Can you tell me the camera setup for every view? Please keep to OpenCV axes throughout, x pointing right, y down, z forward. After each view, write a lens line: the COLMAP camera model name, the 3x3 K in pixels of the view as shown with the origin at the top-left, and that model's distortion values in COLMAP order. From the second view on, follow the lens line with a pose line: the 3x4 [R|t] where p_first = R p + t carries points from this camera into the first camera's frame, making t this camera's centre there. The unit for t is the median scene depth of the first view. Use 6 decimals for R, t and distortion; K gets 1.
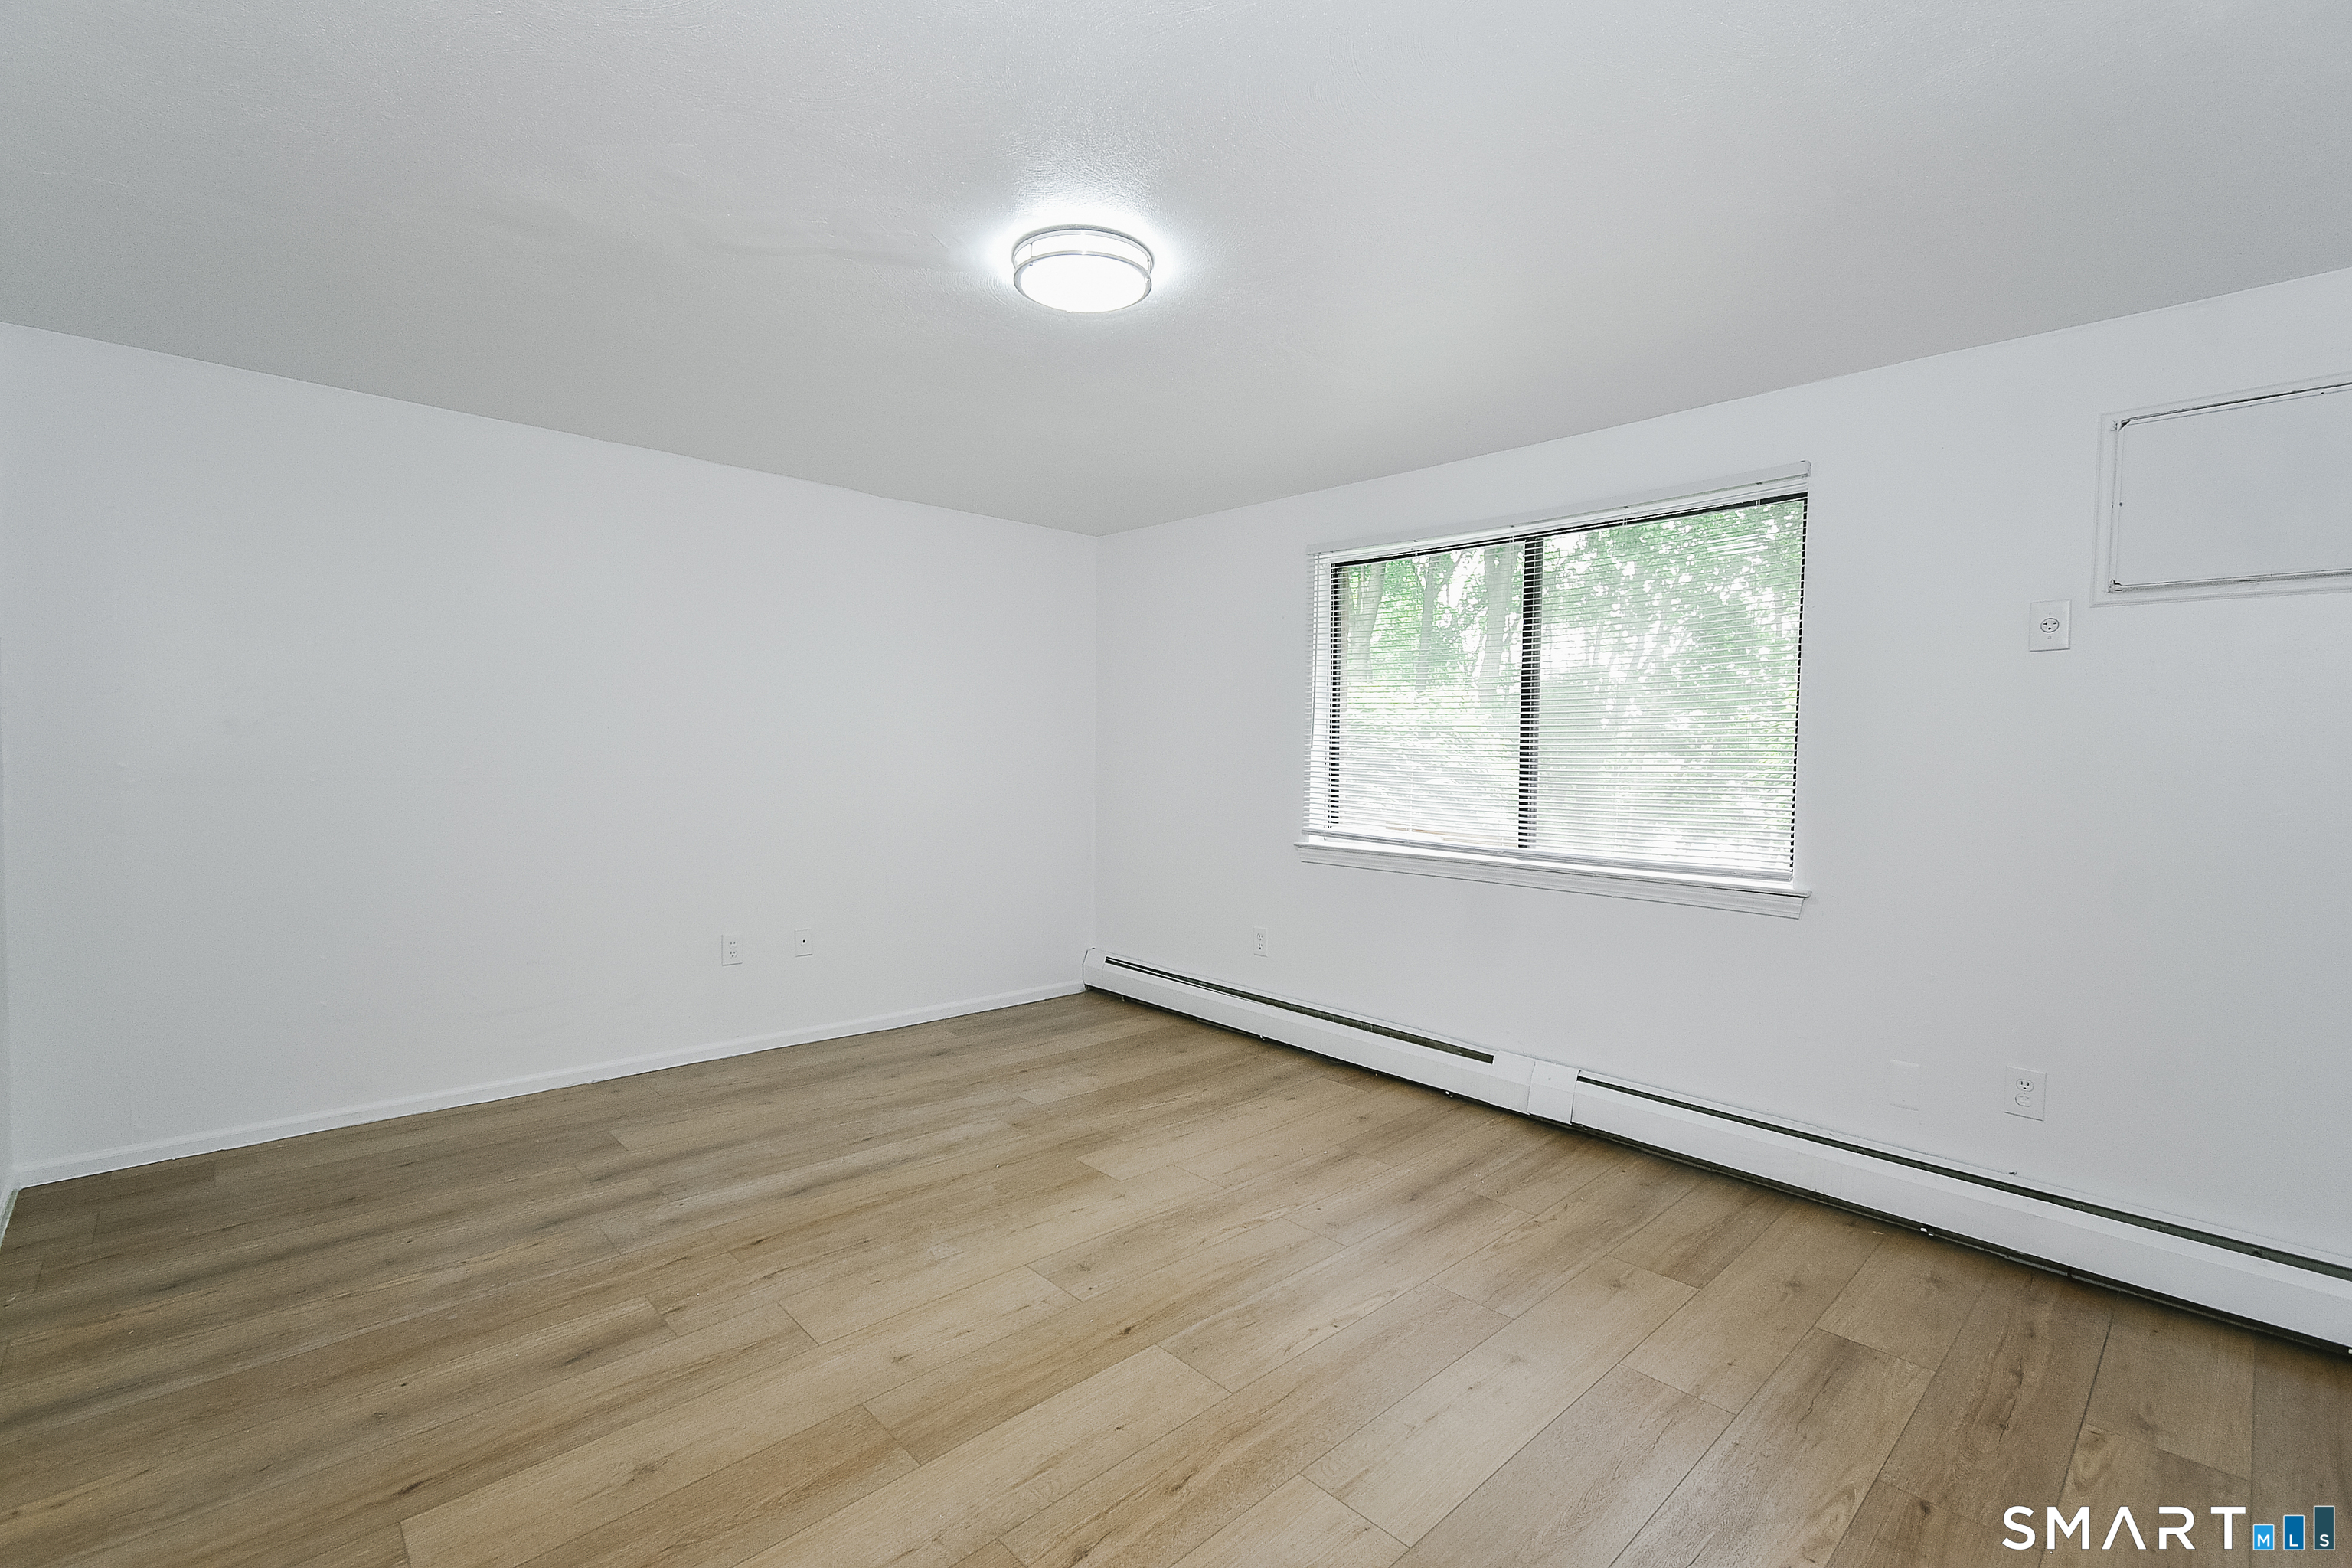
lens RADIAL K [[1077.7, 0, 1171.1], [0, 1077.7, 788.6], [0, 0, 1]] dist [0.012260, -0.005523]
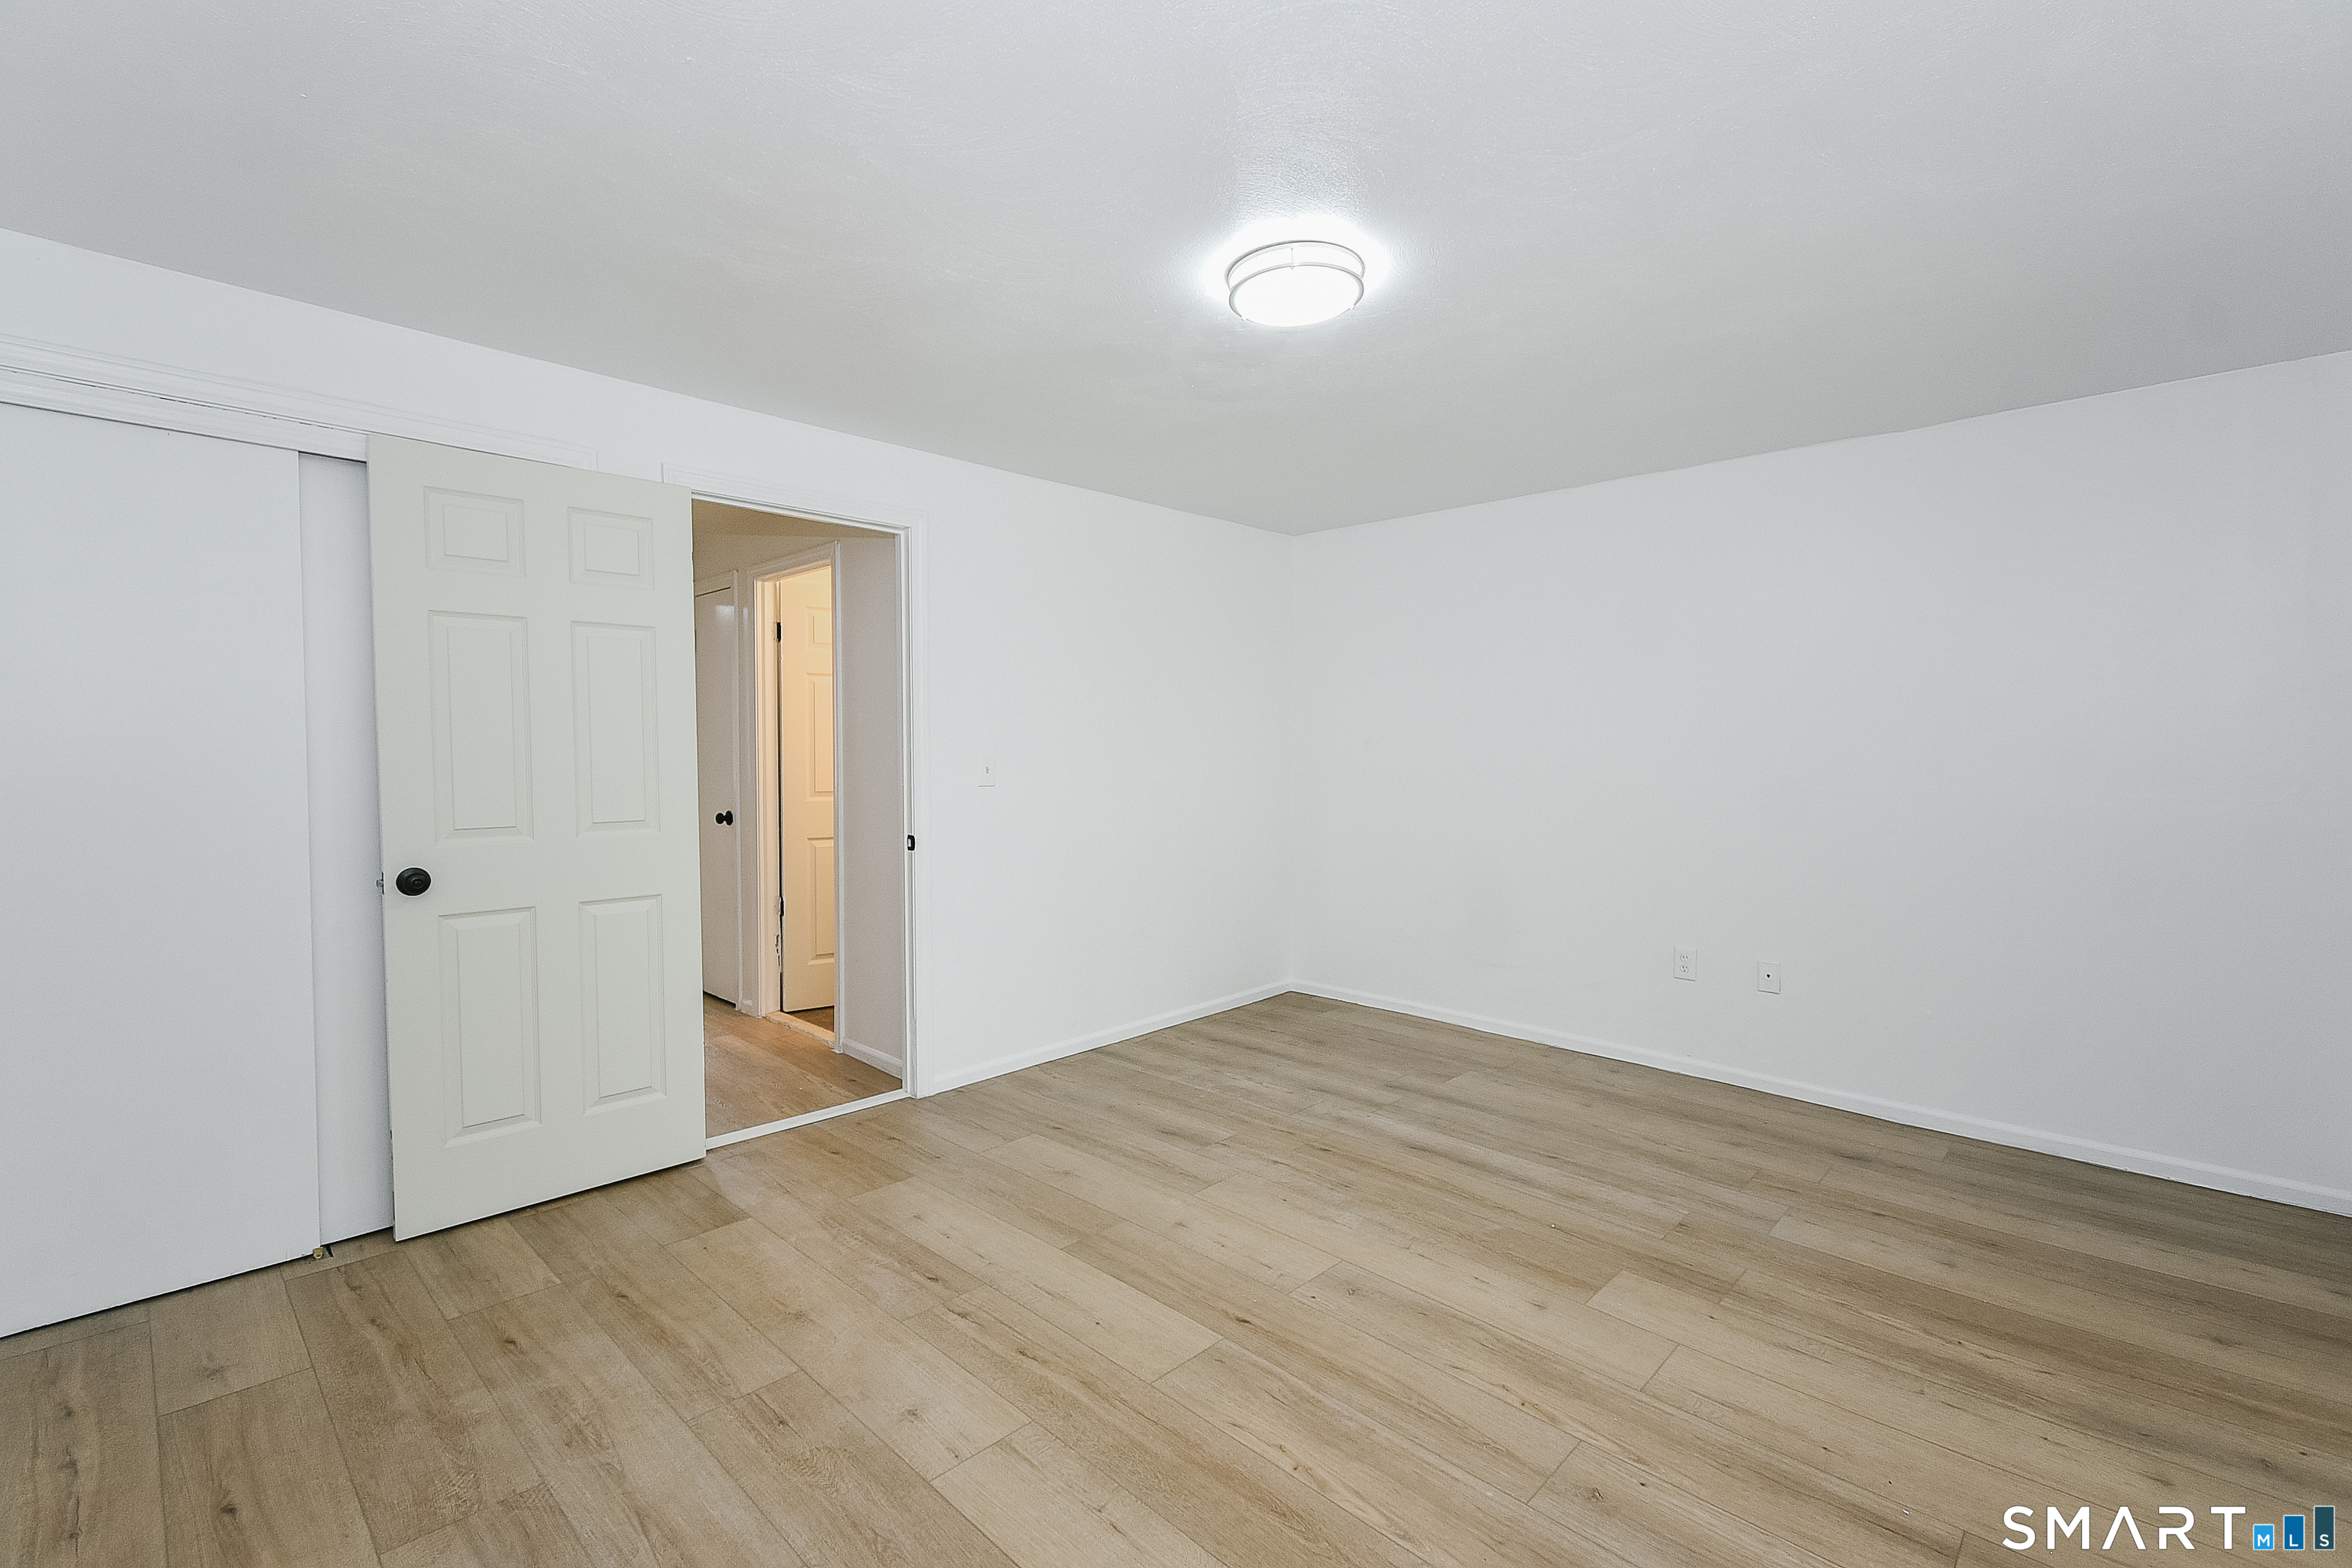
lens RADIAL K [[1077.7, 0, 1171.1], [0, 1077.7, 788.6], [0, 0, 1]] dist [0.012260, -0.005523]
pose [[-0.004573, 0.019636, -0.999797, 0.767591], [-0.039296, 0.999031, 0.019801, -0.013435], [0.999217, 0.039378, -0.003796, 0.726359]]
